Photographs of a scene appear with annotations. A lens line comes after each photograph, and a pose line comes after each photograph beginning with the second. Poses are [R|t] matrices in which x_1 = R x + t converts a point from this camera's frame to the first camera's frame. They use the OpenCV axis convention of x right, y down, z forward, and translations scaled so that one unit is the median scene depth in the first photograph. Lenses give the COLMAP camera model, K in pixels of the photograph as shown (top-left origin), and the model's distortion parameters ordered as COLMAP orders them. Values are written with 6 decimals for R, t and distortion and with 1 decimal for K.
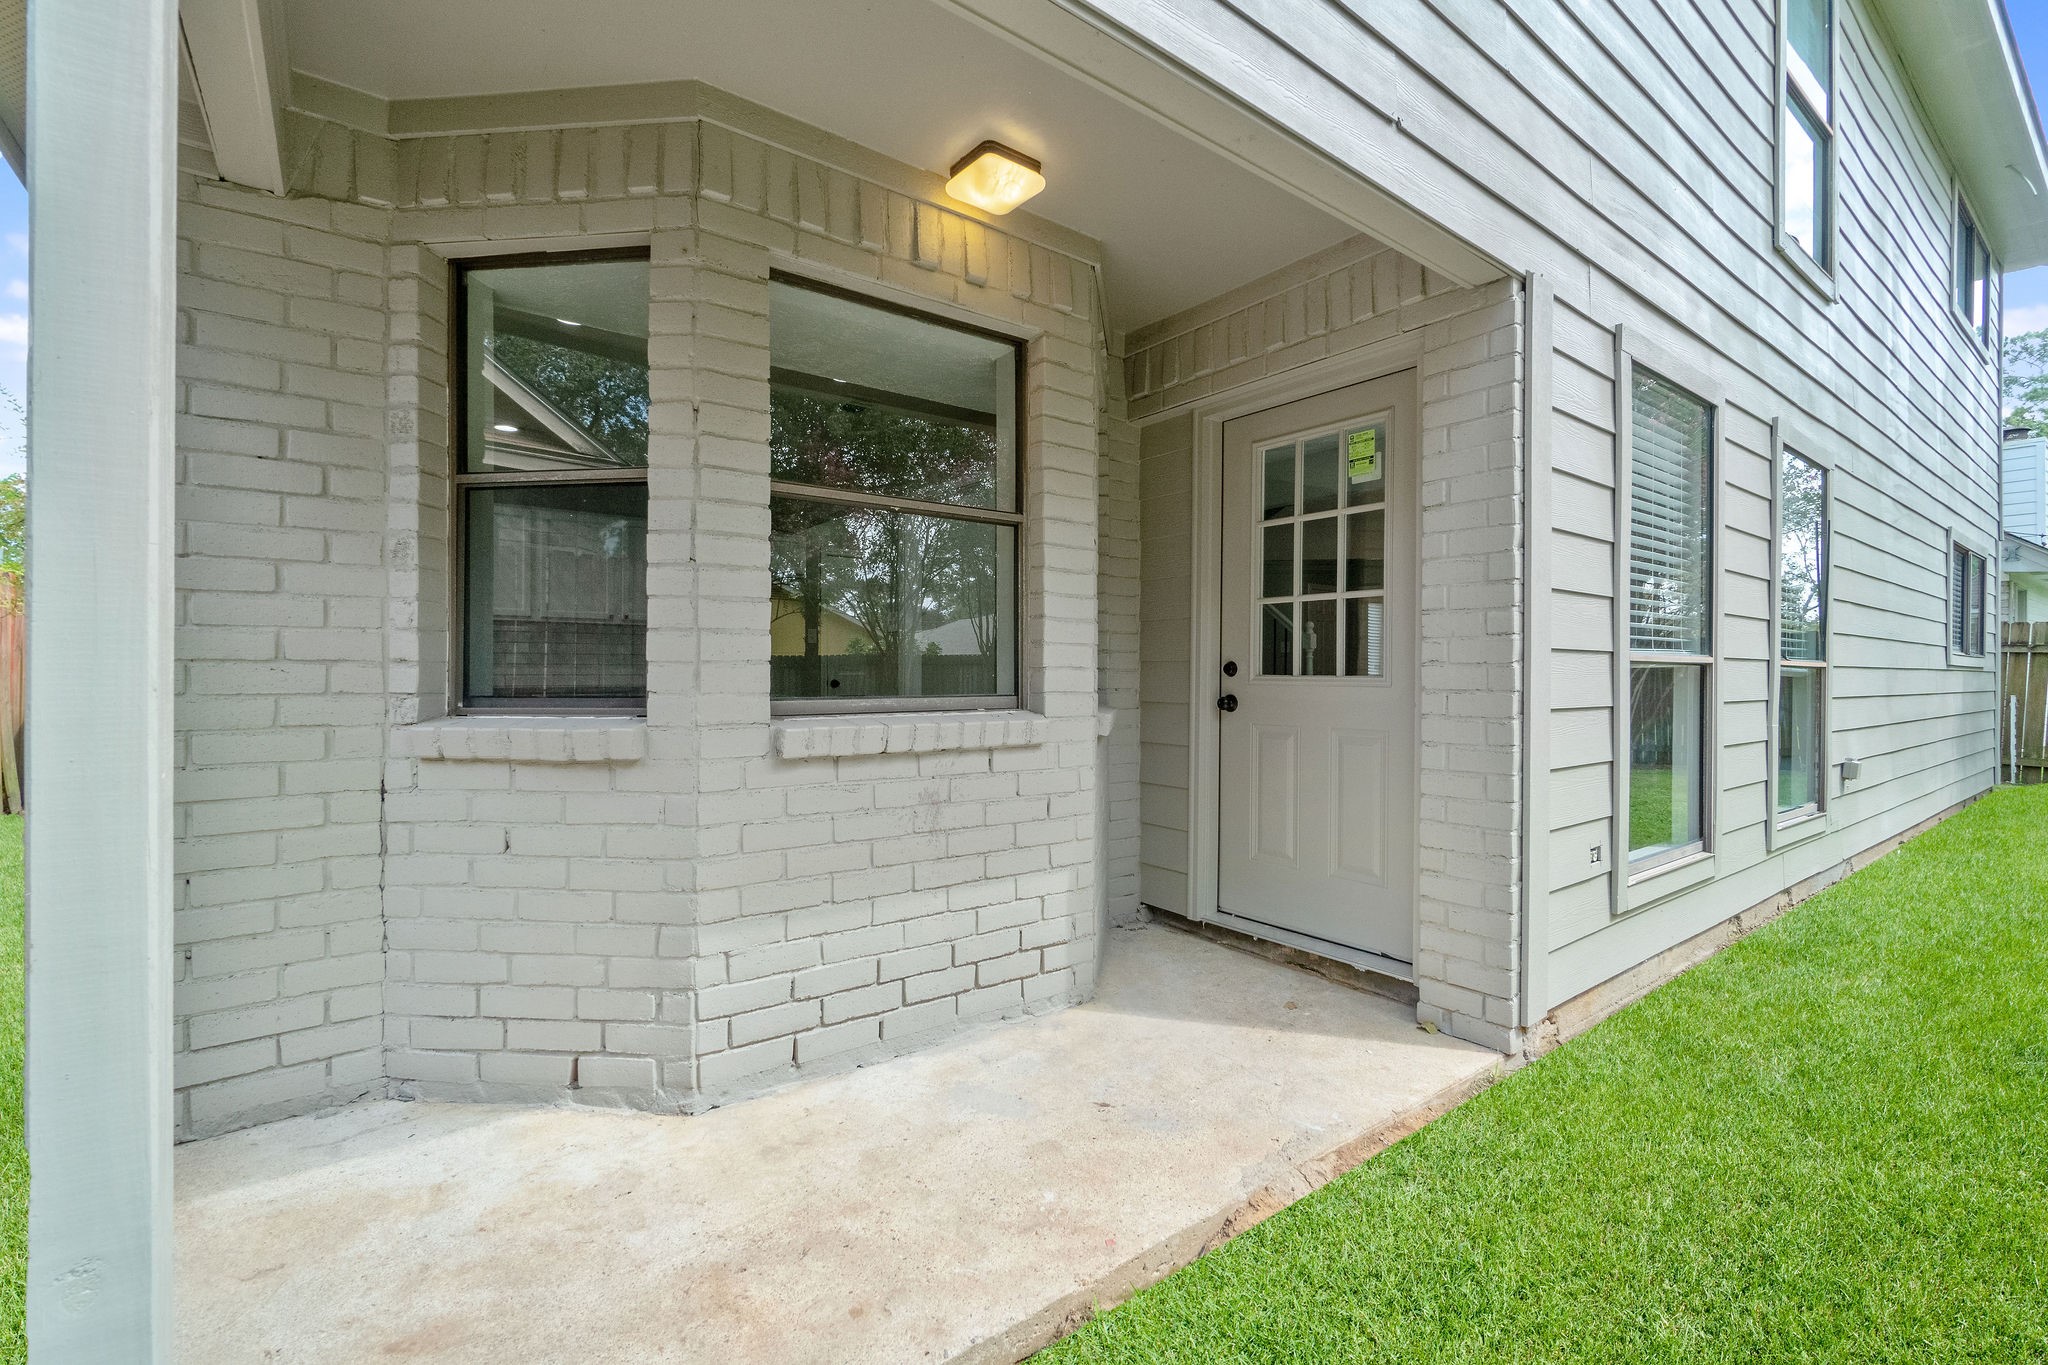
lens RADIAL K [[886.7, 0, 1017.3], [0, 886.7, 673.1], [0, 0, 1]] dist [-0.003110, 0.000787]
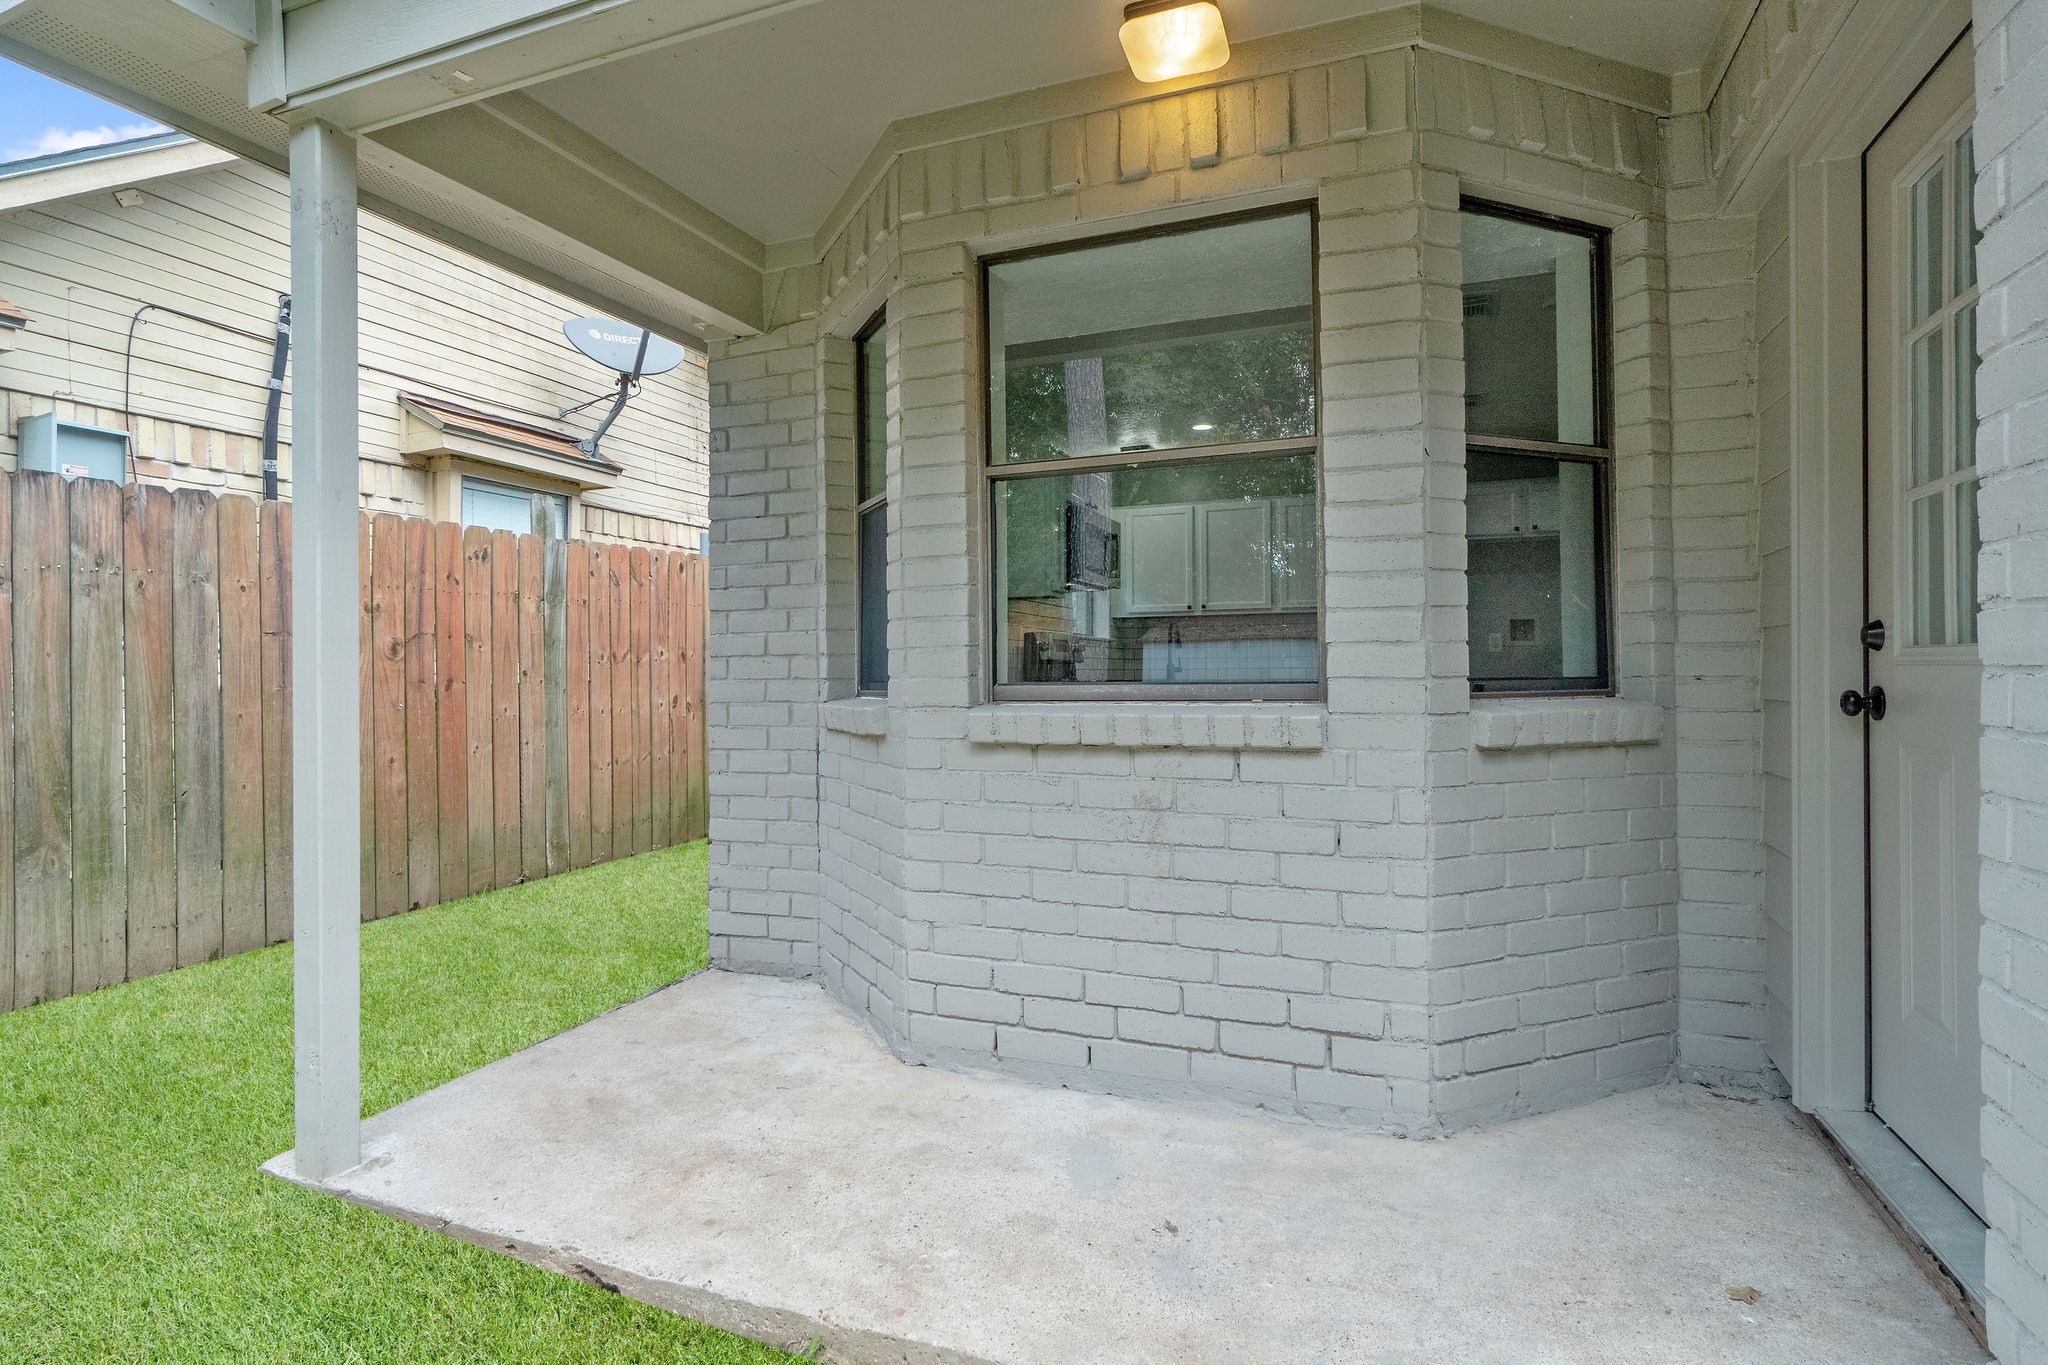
lens RADIAL K [[1038.5, 0, 1019.3], [0, 1038.5, 663.4], [0, 0, 1]] dist [-0.002275, -0.000049]
pose [[0.526377, -0.016341, -0.850094, 0.718264], [0.008862, 0.999866, -0.013733, 0.022819], [0.850205, -0.000305, 0.526451, 0.401377]]
